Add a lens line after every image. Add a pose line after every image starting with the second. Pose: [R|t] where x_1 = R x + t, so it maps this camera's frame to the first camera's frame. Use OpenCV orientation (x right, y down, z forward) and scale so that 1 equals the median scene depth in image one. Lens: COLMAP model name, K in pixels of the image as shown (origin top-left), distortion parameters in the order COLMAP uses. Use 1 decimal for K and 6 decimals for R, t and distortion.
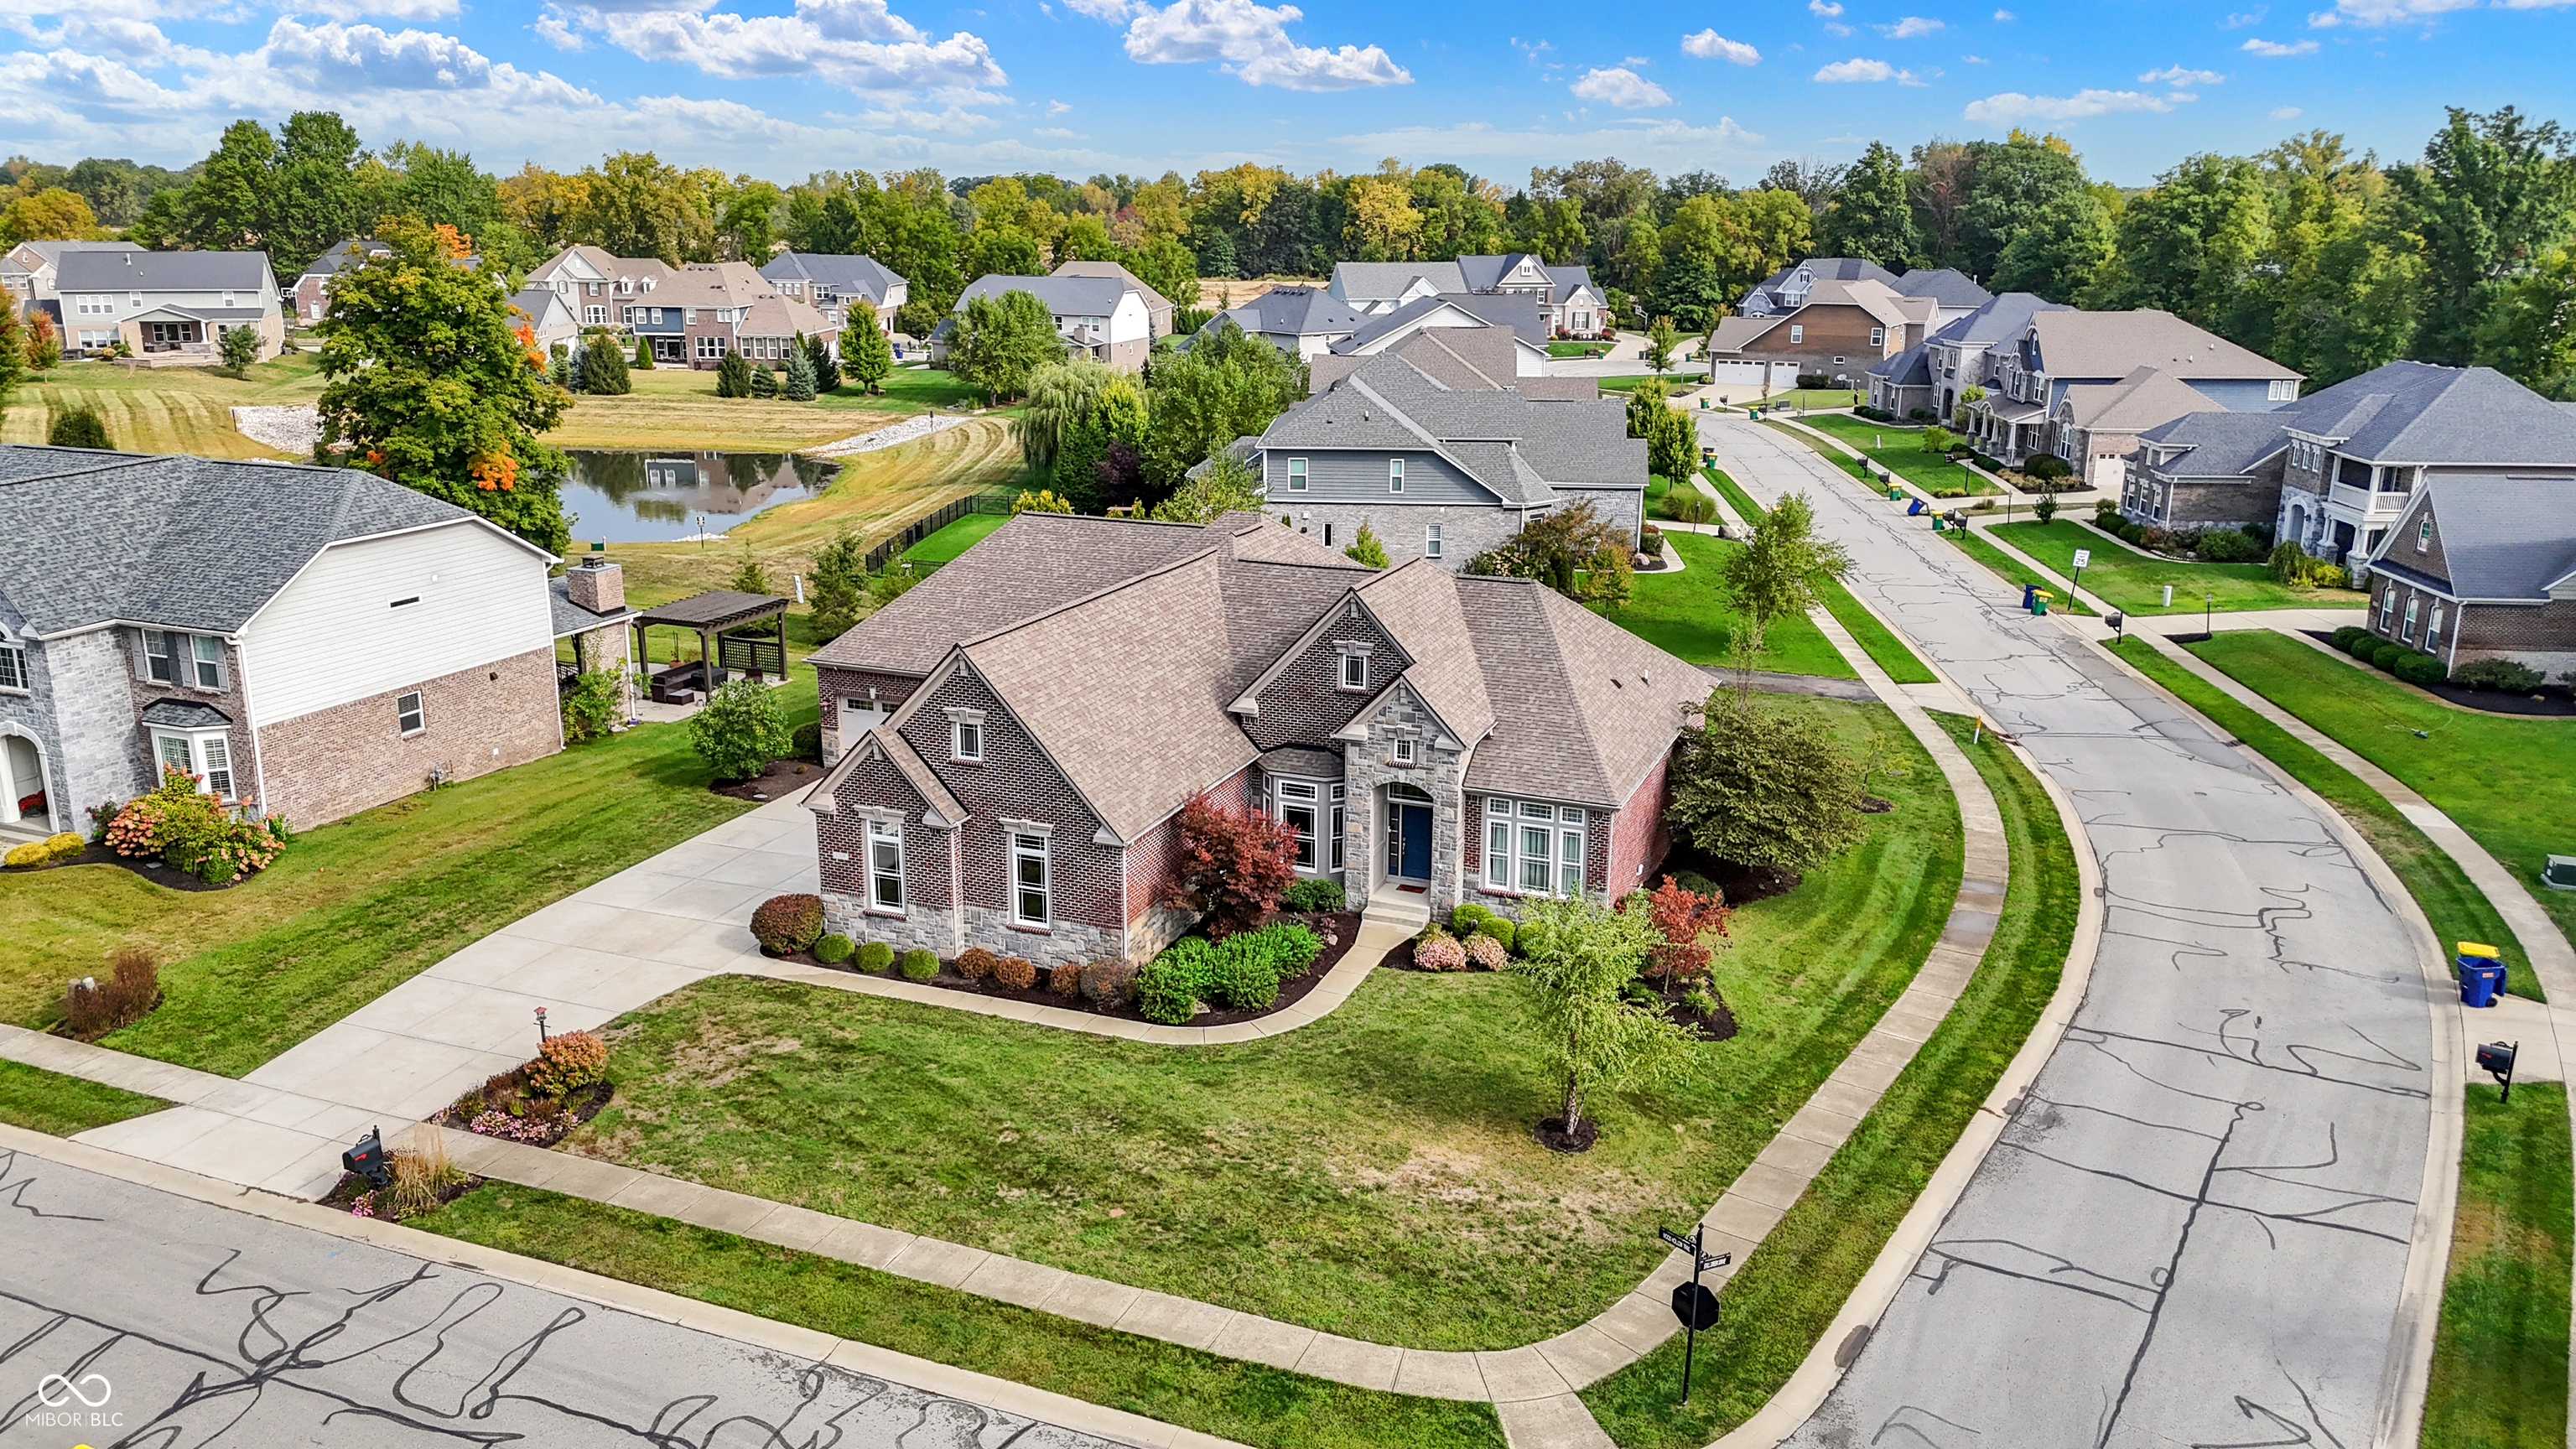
lens RADIAL K [[1894.8, 0, 1292.1], [0, 1894.8, 717.9], [0, 0, 1]] dist [0.090652, -0.101008]
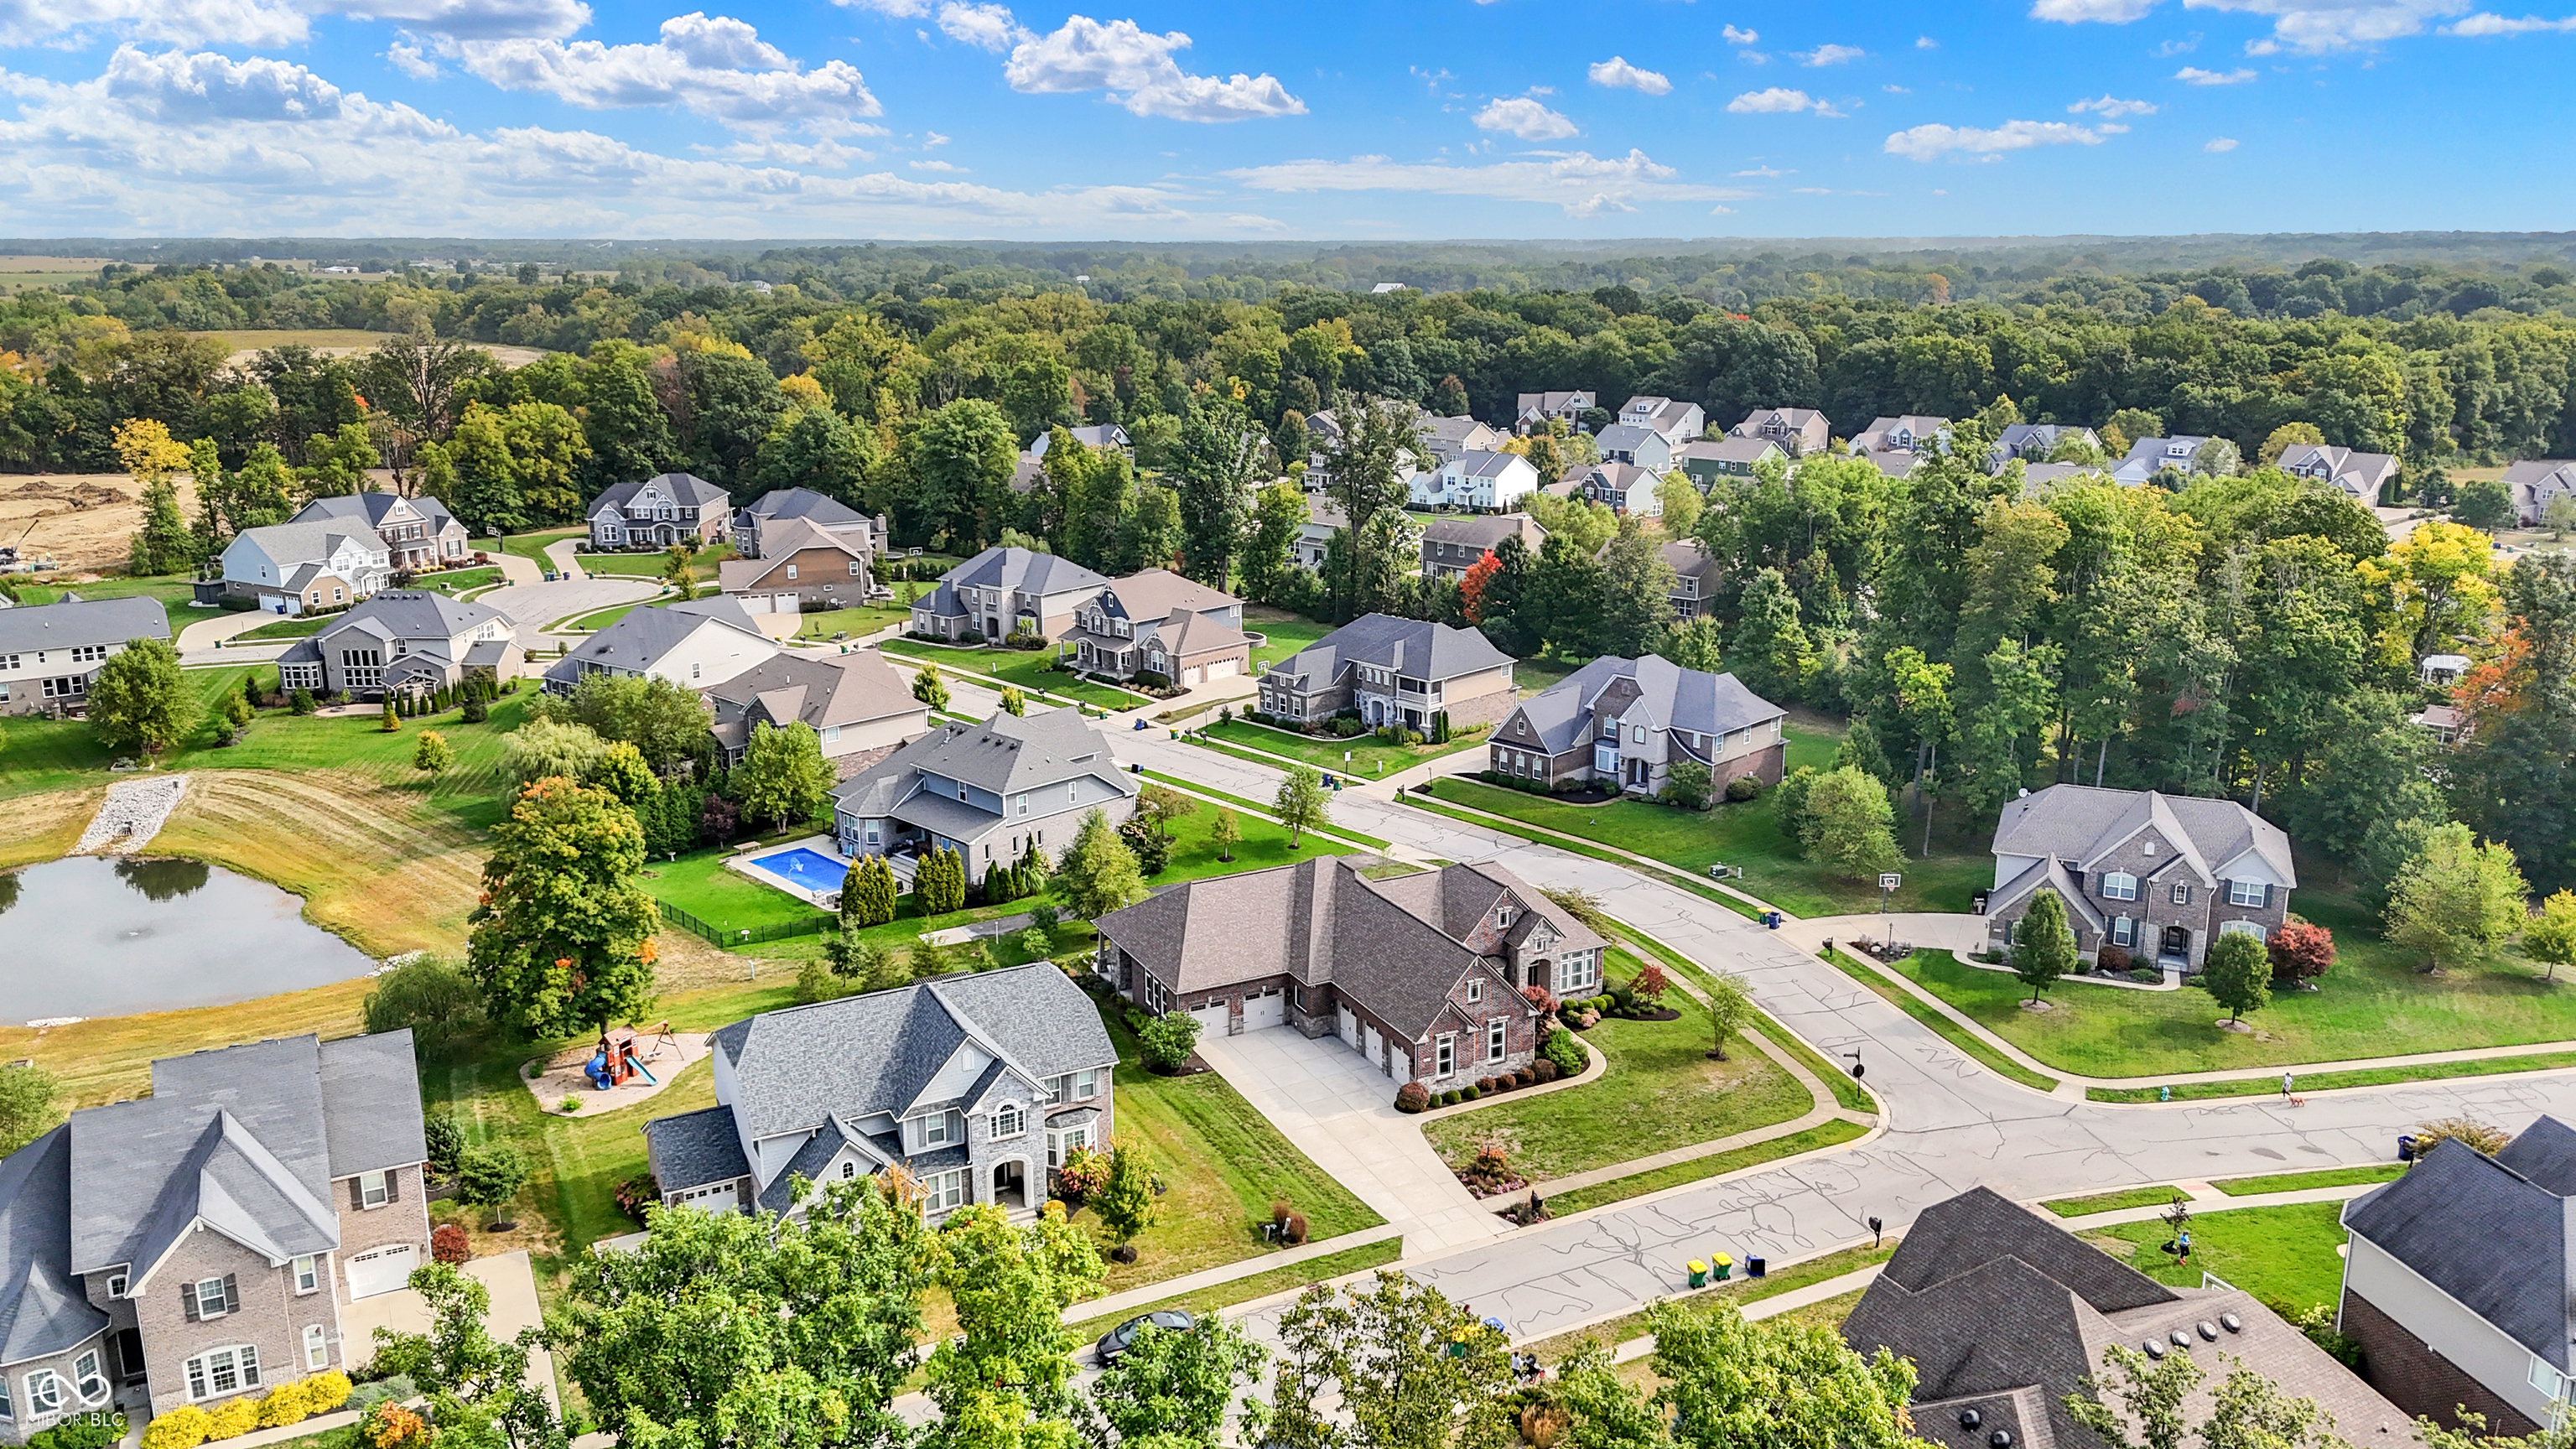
lens RADIAL K [[1894.8, 0, 1292.1], [0, 1894.8, 717.9], [0, 0, 1]] dist [0.090652, -0.101008]
pose [[0.660280, -0.192369, 0.725964, -1.658976], [0.204897, 0.976110, 0.072295, -0.453947], [-0.722528, 0.101012, 0.683922, -0.412965]]
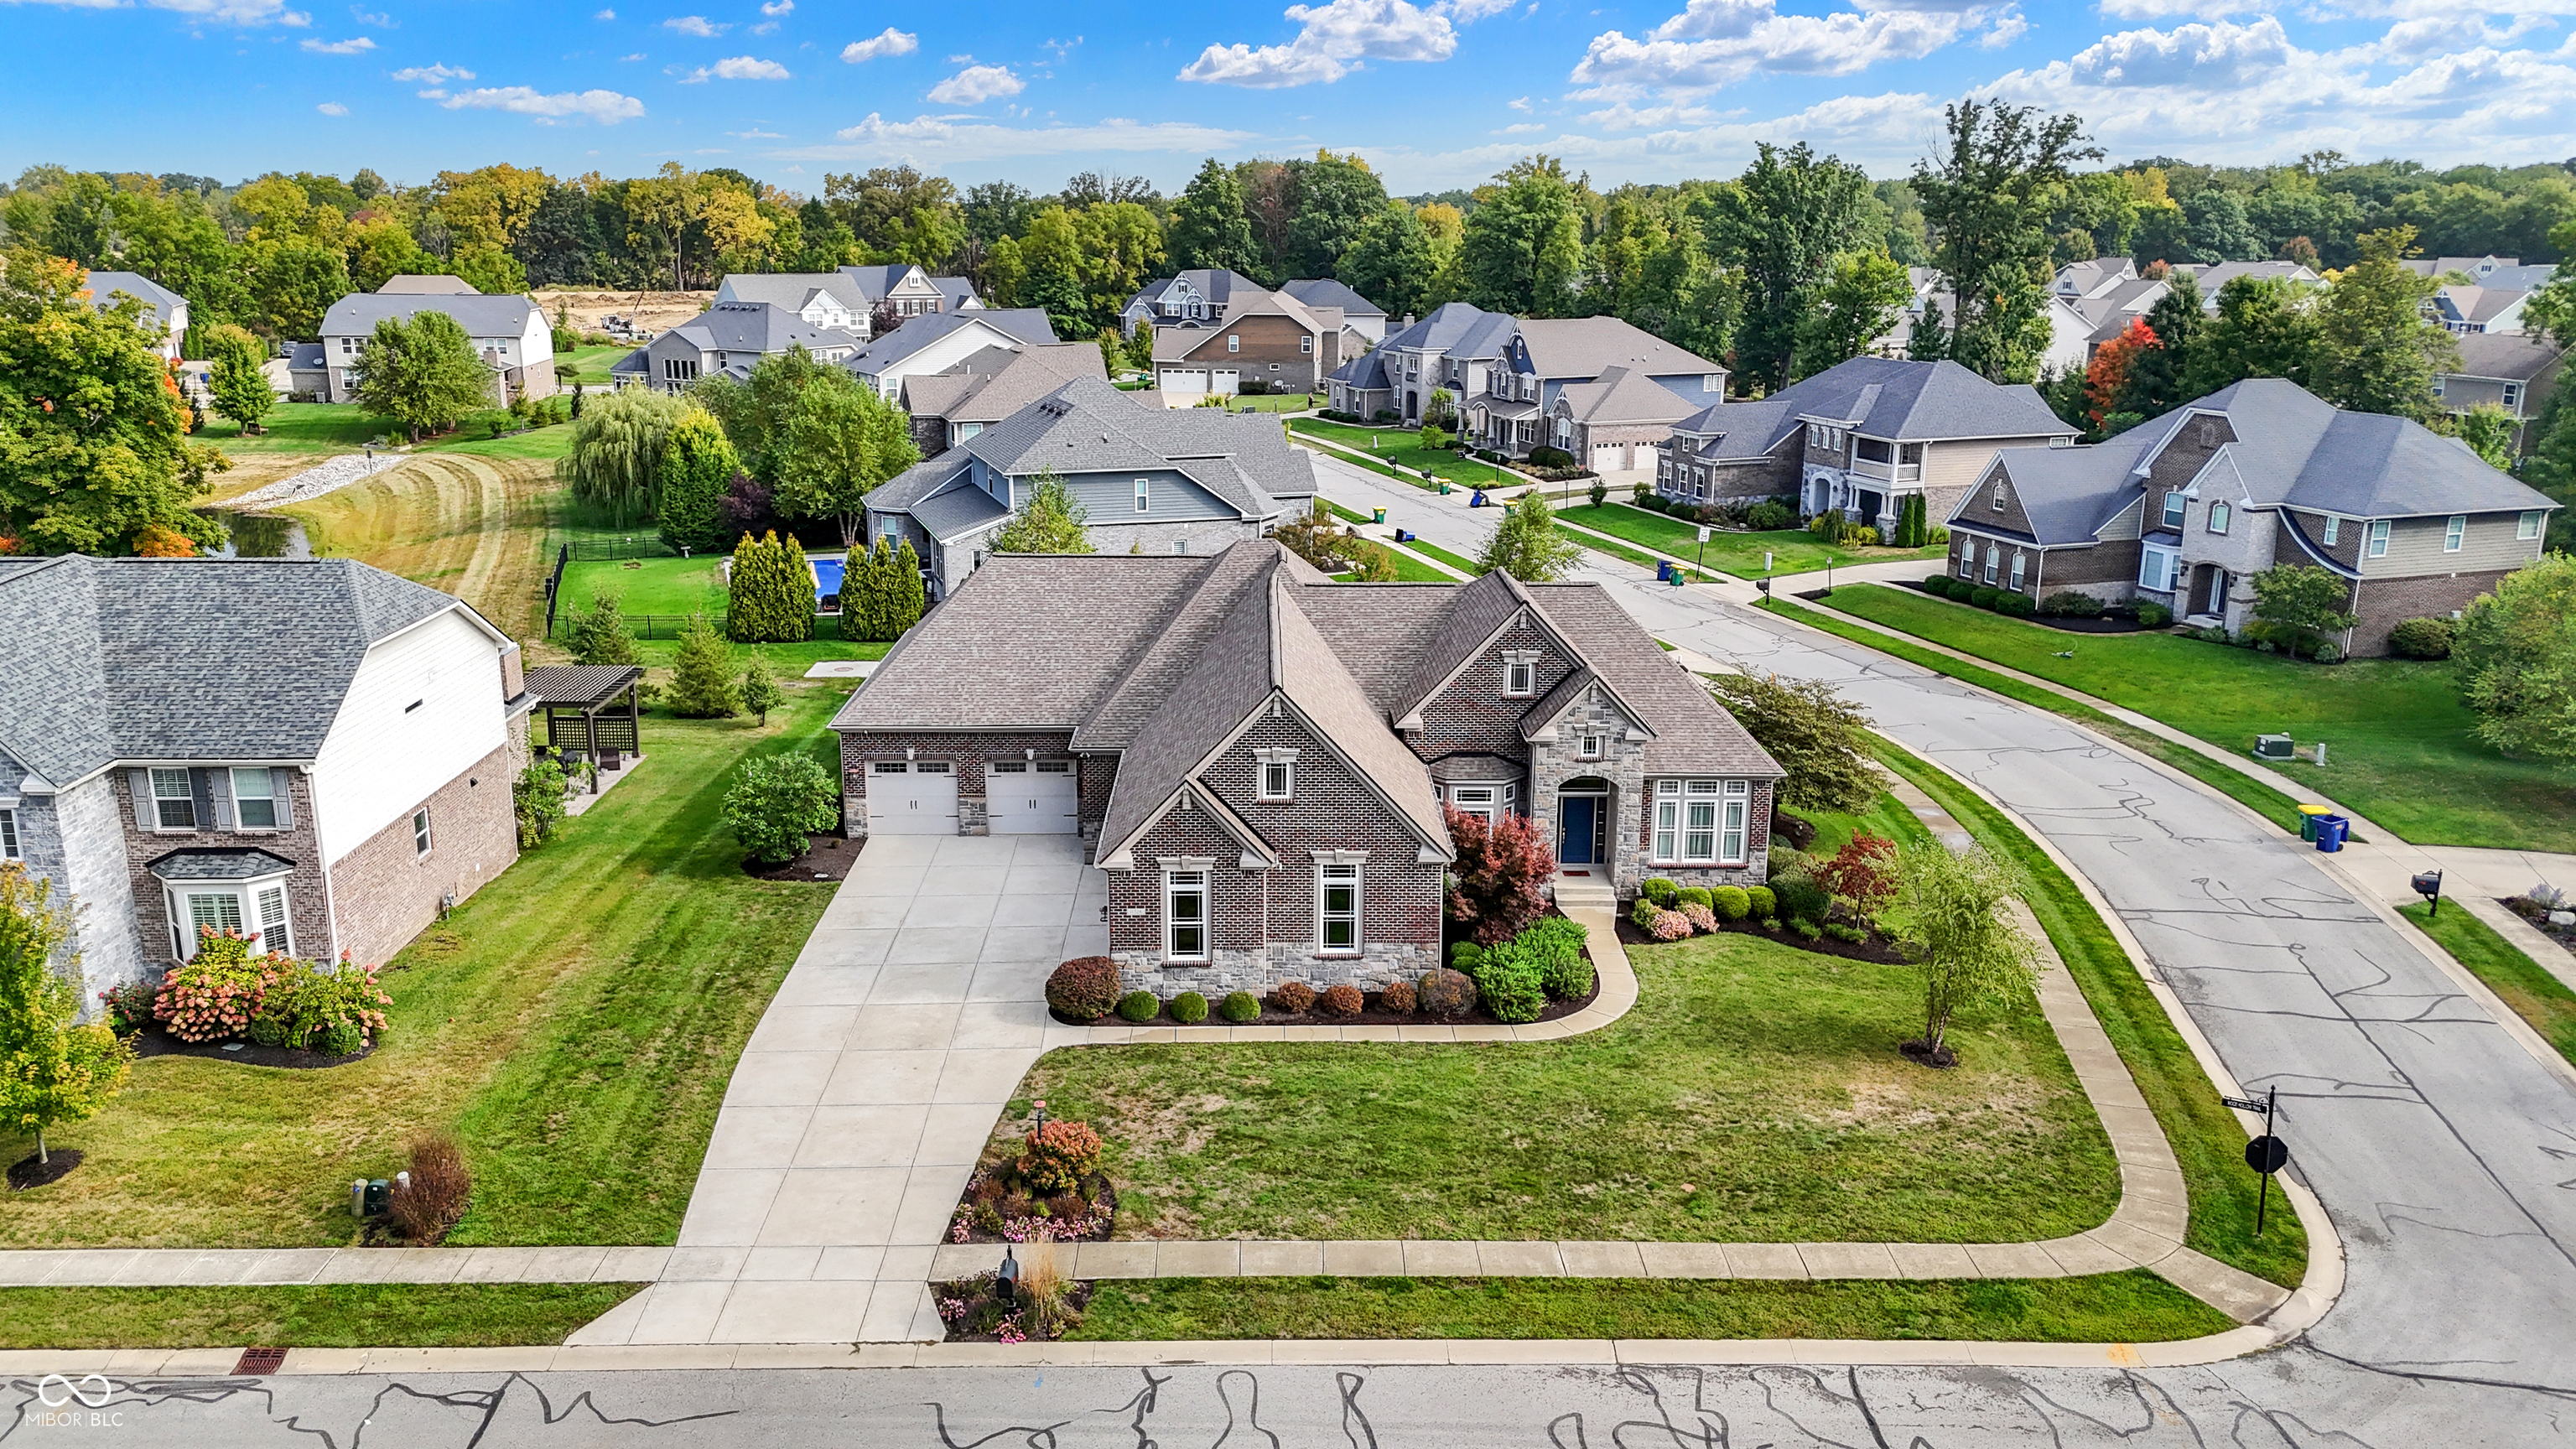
lens RADIAL K [[1894.8, 0, 1292.1], [0, 1894.8, 717.9], [0, 0, 1]] dist [0.090652, -0.101008]
pose [[0.919605, -0.101572, 0.379485, -0.455733], [0.102360, 0.994582, 0.018157, -0.032271], [-0.379274, 0.022146, 0.925020, 0.050569]]
